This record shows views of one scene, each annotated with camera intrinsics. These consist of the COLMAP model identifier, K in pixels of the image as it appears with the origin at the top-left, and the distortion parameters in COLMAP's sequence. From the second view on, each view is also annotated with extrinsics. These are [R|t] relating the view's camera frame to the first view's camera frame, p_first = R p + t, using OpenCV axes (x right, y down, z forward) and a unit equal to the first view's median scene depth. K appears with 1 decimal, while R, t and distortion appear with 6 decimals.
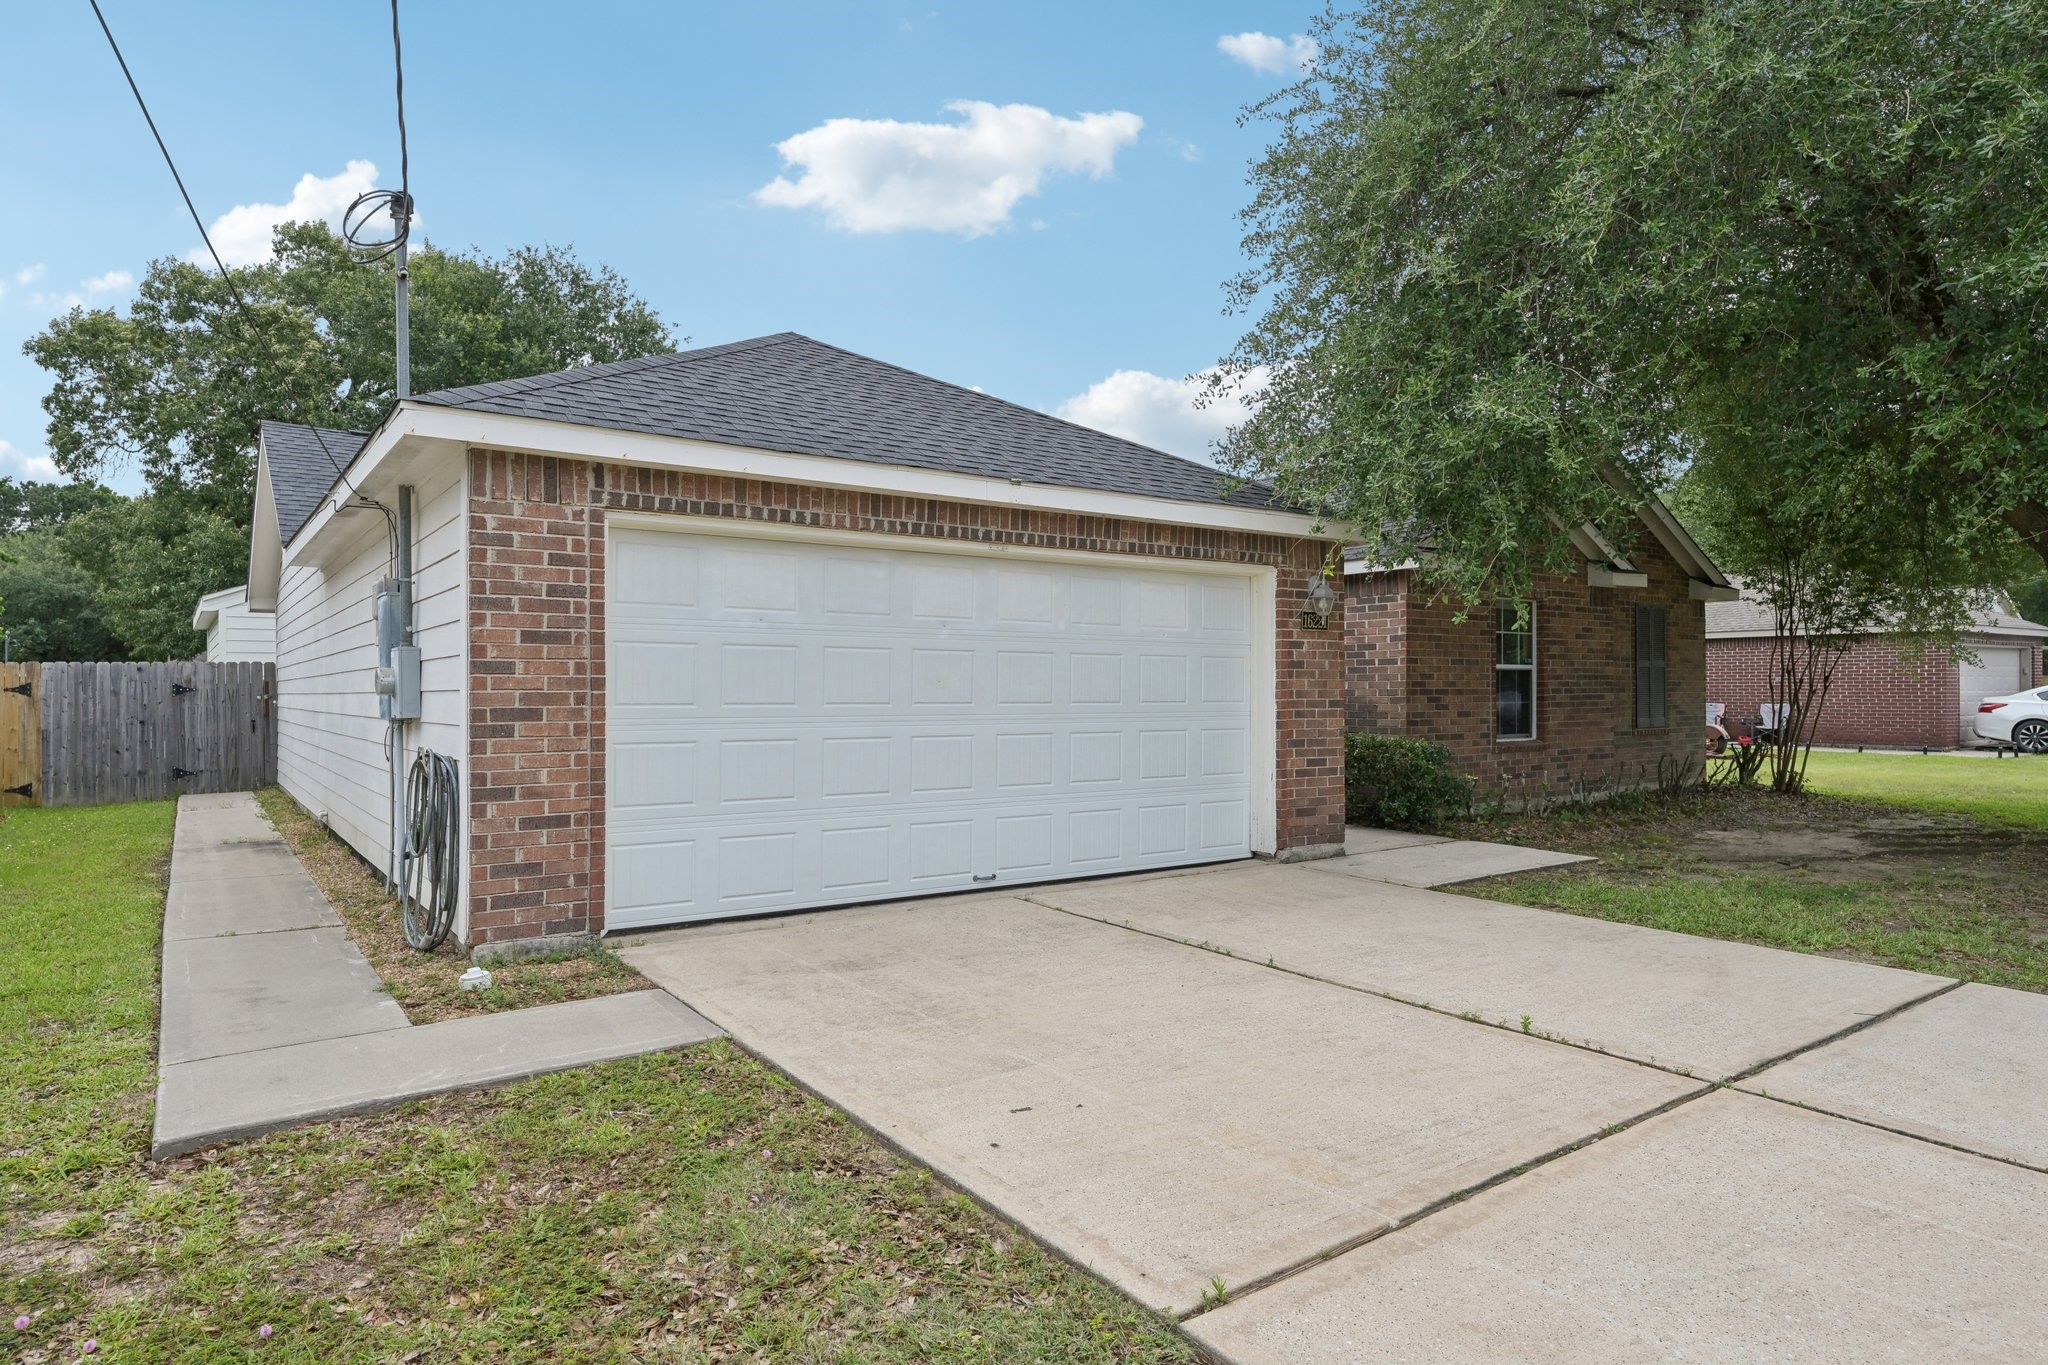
lens RADIAL K [[1144.8, 0, 1035.9], [0, 1144.8, 683.2], [0, 0, 1]] dist [0.001976, 0.000276]
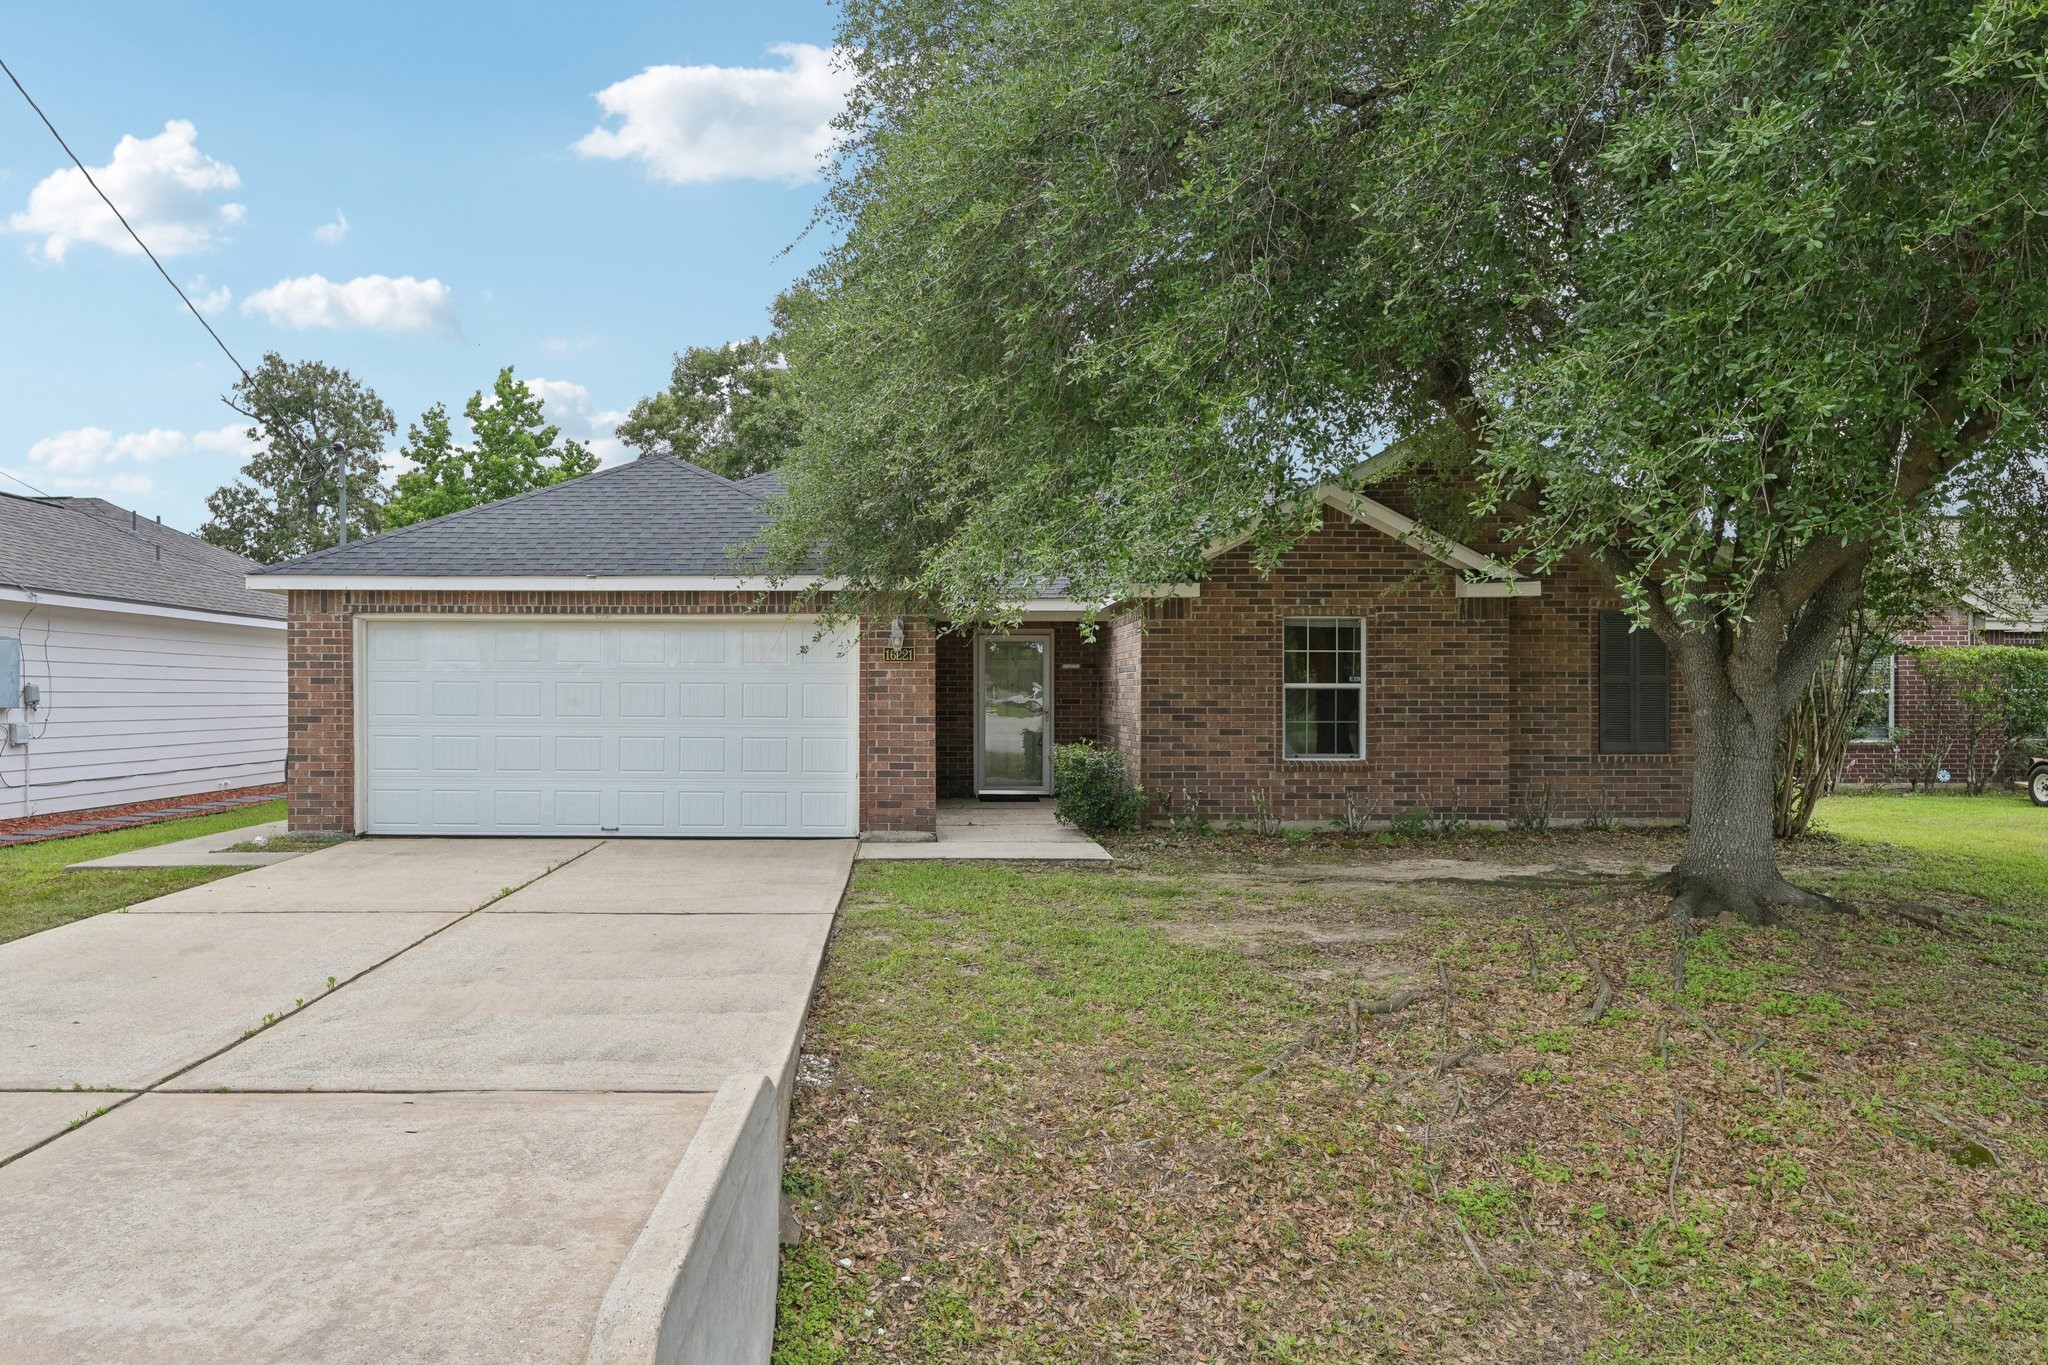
lens RADIAL K [[1405.5, 0, 1008.7], [0, 1405.5, 688.3], [0, 0, 1]] dist [-0.000757, 0.001925]
pose [[0.823210, 0.001378, -0.567735, 1.576682], [-0.000012, 0.999997, 0.002411, -0.026613], [0.567737, -0.001978, 0.823208, -0.271633]]
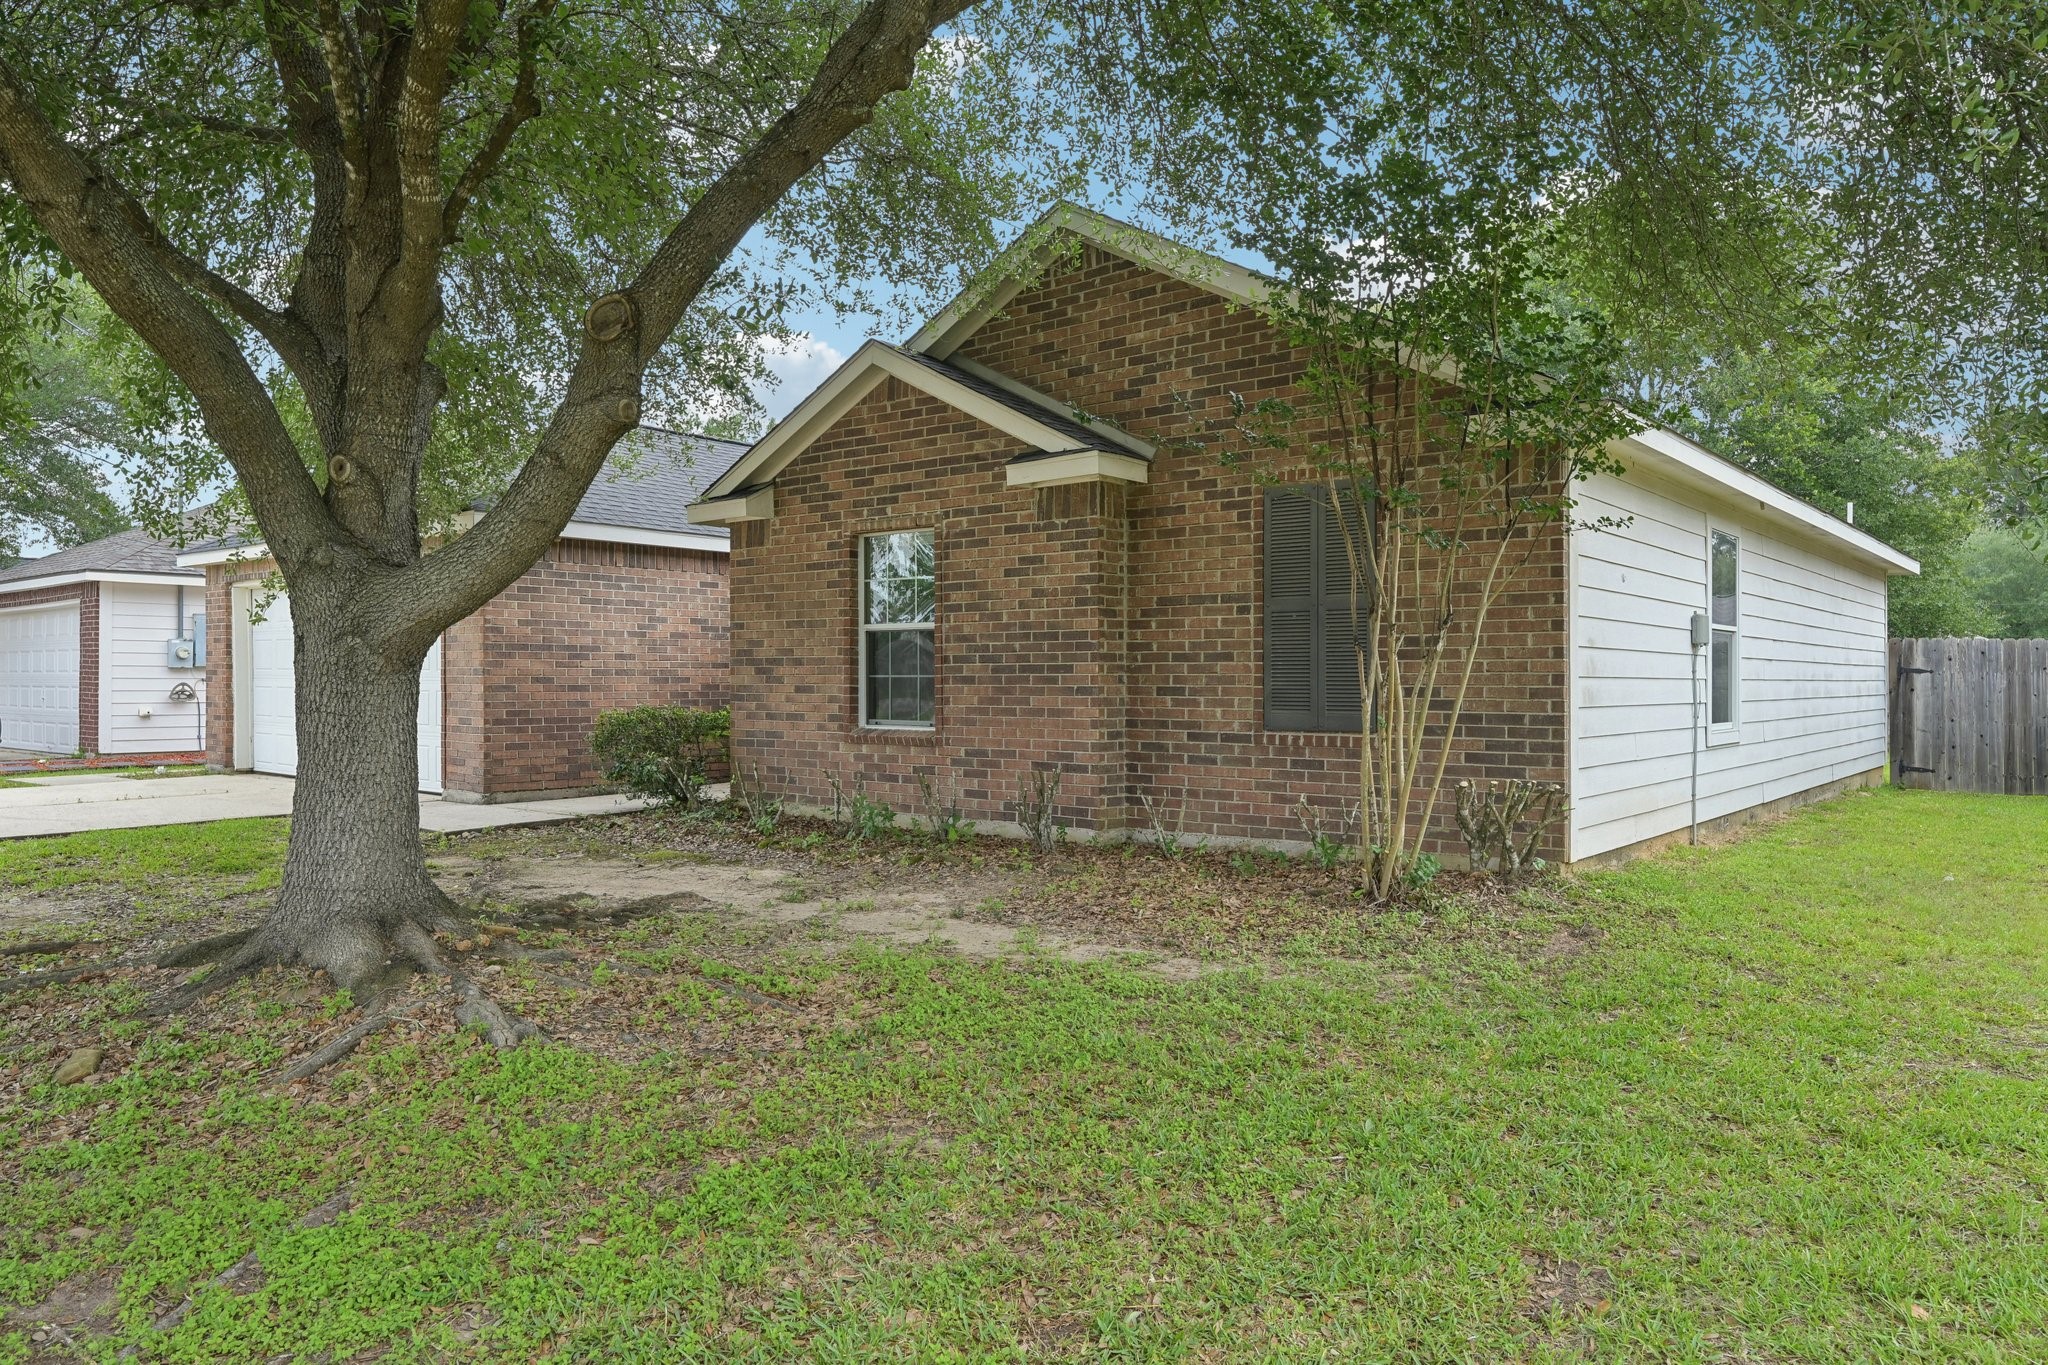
lens RADIAL K [[1405.5, 0, 1024.3], [0, 1405.5, 683.8], [0, 0, 1]] dist [-0.000757, 0.001925]
pose [[0.254823, 0.005202, -0.966974, 2.305236], [0.002127, 0.999980, 0.005940, 0.029968], [0.966985, -0.003570, 0.254806, 1.522751]]
